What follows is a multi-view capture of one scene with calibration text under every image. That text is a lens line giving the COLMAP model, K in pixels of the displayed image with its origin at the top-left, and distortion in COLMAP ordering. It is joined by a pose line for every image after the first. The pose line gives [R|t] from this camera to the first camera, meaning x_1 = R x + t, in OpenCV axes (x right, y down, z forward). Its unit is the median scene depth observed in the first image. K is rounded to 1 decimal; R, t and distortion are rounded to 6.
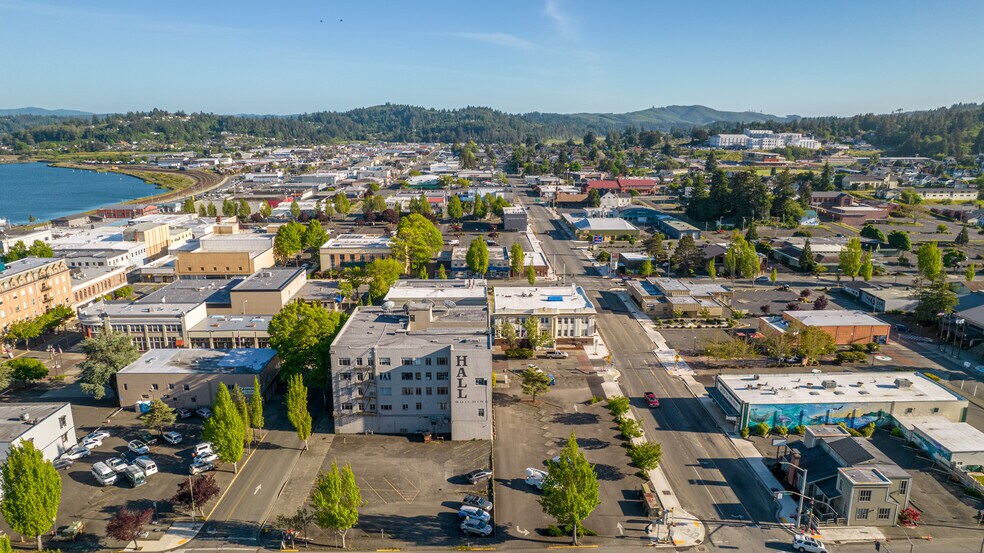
lens RADIAL K [[642.2, 0, 488.7], [0, 642.2, 277.4], [0, 0, 1]] dist [-0.072355, 0.063599]
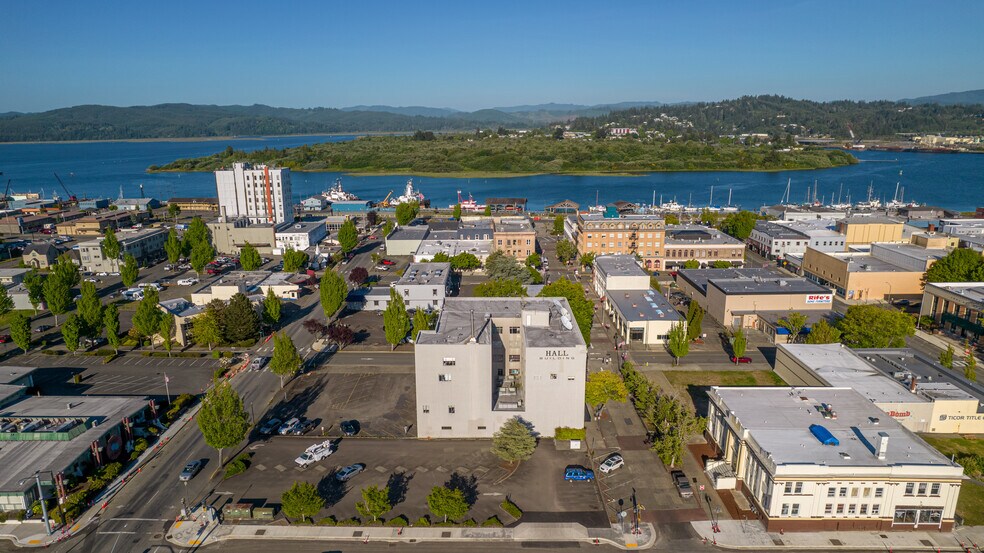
lens RADIAL K [[630.4, 0, 487.6], [0, 630.4, 279.6], [0, 0, 1]] dist [-0.071468, 0.060371]
pose [[-0.032091, 0.244908, -0.969015, 0.648729], [-0.221809, 0.943594, 0.245828, -0.170348], [0.974562, 0.222825, 0.024042, 0.776138]]
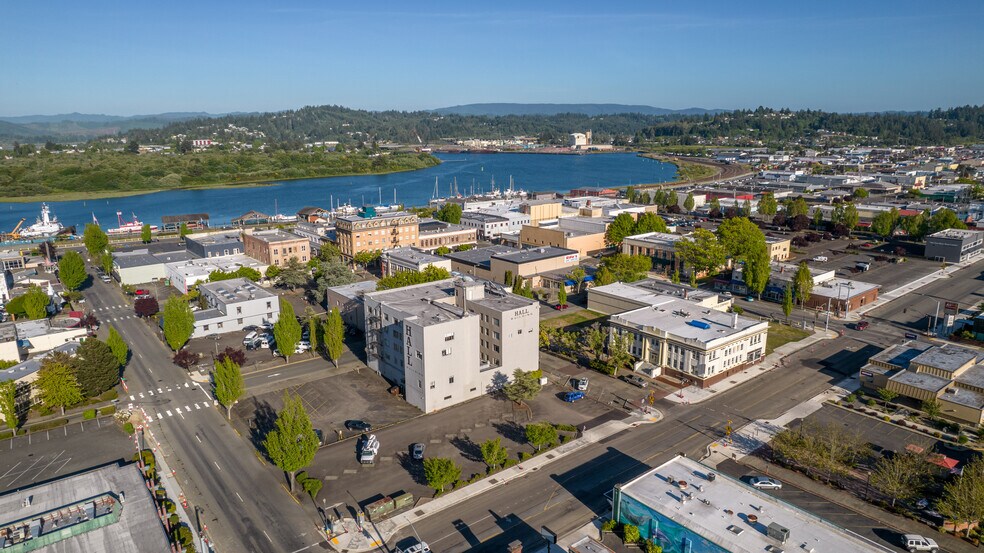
lens RADIAL K [[630.4, 0, 487.6], [0, 630.4, 279.6], [0, 0, 1]] dist [-0.071468, 0.060371]
pose [[0.598723, 0.183503, -0.779652, 0.629313], [-0.175071, 0.979847, 0.096179, -0.059897], [0.781589, 0.078910, 0.618783, 0.318246]]
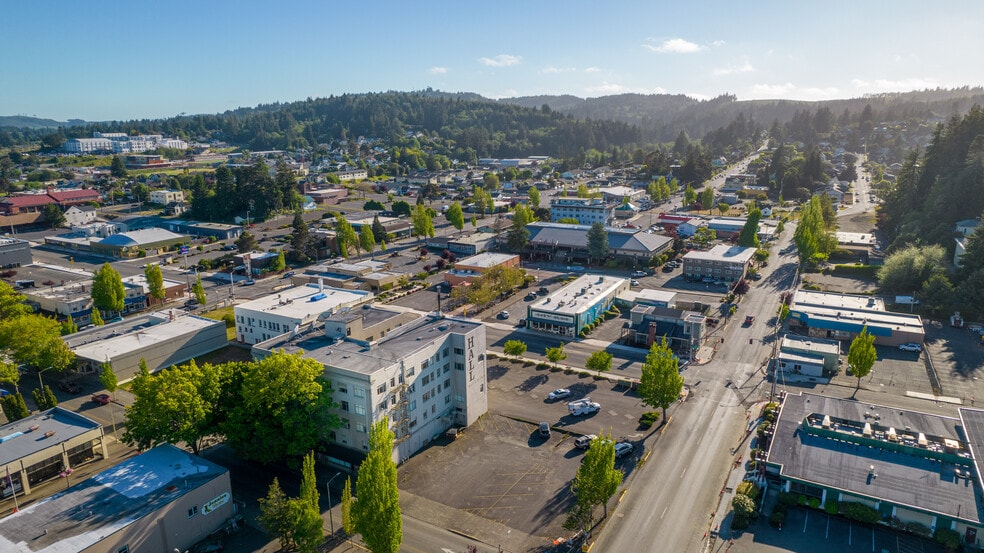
lens RADIAL K [[630.4, 0, 487.6], [0, 630.4, 279.6], [0, 0, 1]] dist [-0.071468, 0.060371]
pose [[0.518122, -0.214184, 0.828055, -0.597581], [0.212908, 0.969961, 0.117671, -0.054141], [-0.828384, 0.115331, 0.548160, 0.316865]]
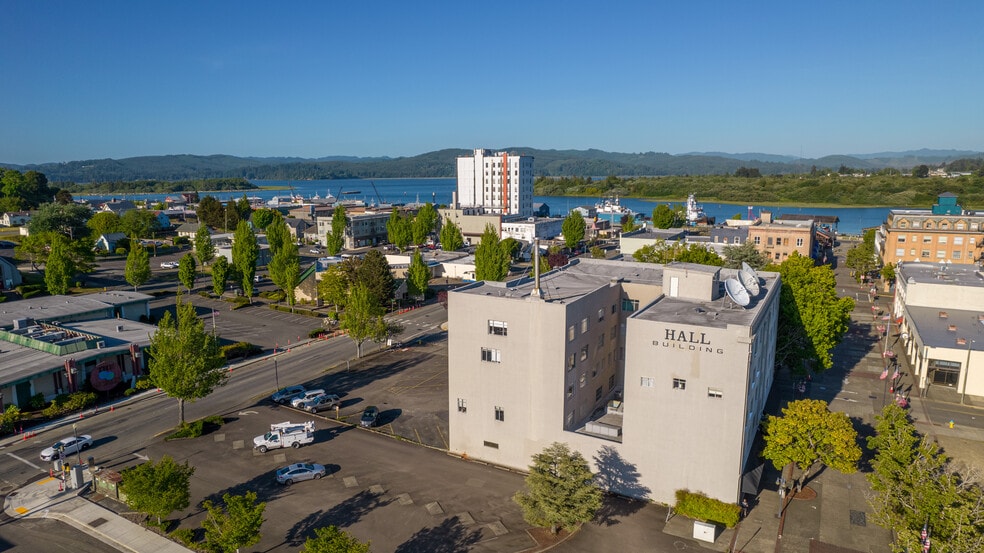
lens RADIAL K [[630.4, 0, 487.6], [0, 630.4, 279.6], [0, 0, 1]] dist [-0.071468, 0.060371]
pose [[-0.514527, 0.149000, -0.844430, 0.338336], [-0.193577, 0.939180, 0.283669, -0.046845], [0.835338, 0.309418, -0.454390, 0.938136]]
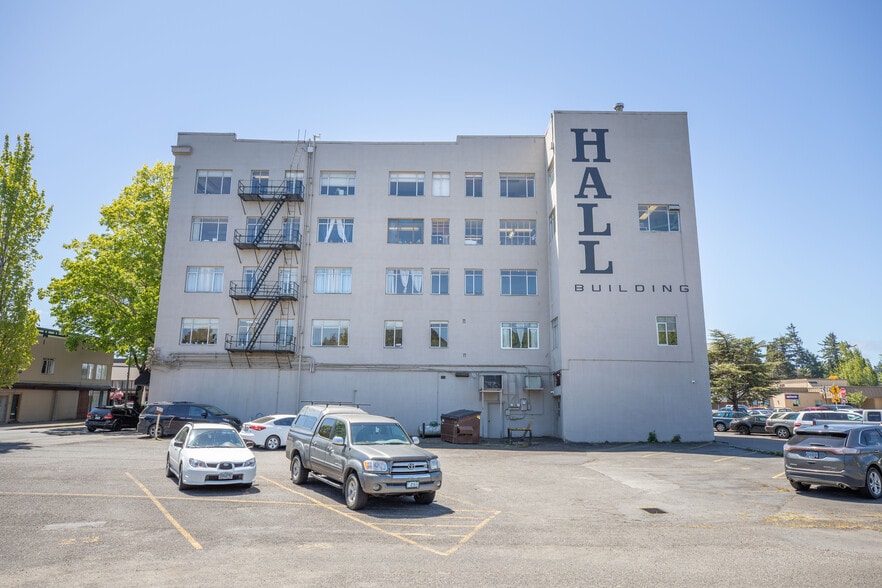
lens RADIAL K [[558.5, 0, 441.0], [0, 558.5, 294.0], [0, 0, 1]] dist [-0.000916, 0.000296]
pose [[0.999311, 0.000464, -0.037115, -0.075424], [-0.015993, 0.907729, -0.419253, 0.223830], [0.033496, 0.419558, 0.907111, 0.577574]]
